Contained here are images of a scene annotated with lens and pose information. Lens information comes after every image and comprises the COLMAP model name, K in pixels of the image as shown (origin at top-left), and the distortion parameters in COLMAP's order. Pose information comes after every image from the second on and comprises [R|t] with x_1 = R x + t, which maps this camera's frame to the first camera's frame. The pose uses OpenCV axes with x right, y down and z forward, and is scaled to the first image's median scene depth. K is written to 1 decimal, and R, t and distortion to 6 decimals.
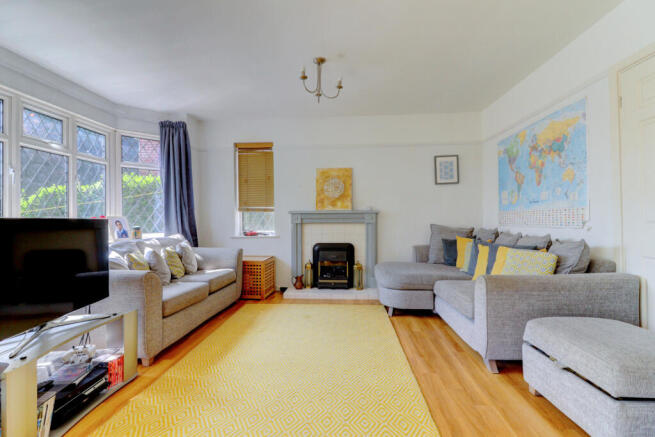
lens RADIAL K [[306.4, 0, 327.3], [0, 306.4, 219.4], [0, 0, 1]] dist [0.014471, -0.003627]
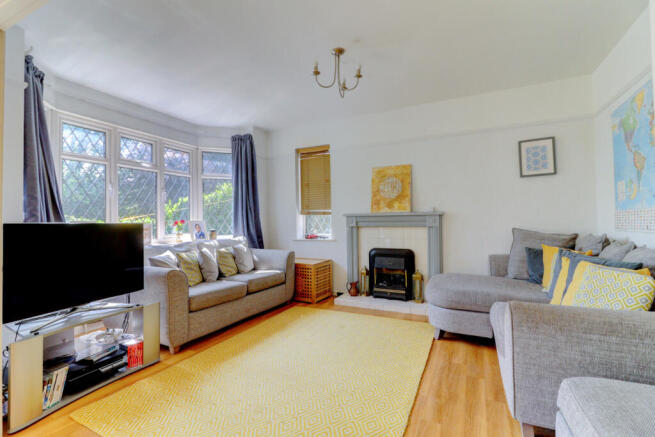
lens RADIAL K [[306.4, 0, 321.0], [0, 306.4, 218.9], [0, 0, 1]] dist [0.014471, -0.003627]
pose [[0.925852, -0.006648, -0.377828, 0.205119], [0.002766, 0.999938, -0.010816, -0.001584], [0.377877, 0.008969, 0.925812, 0.094321]]
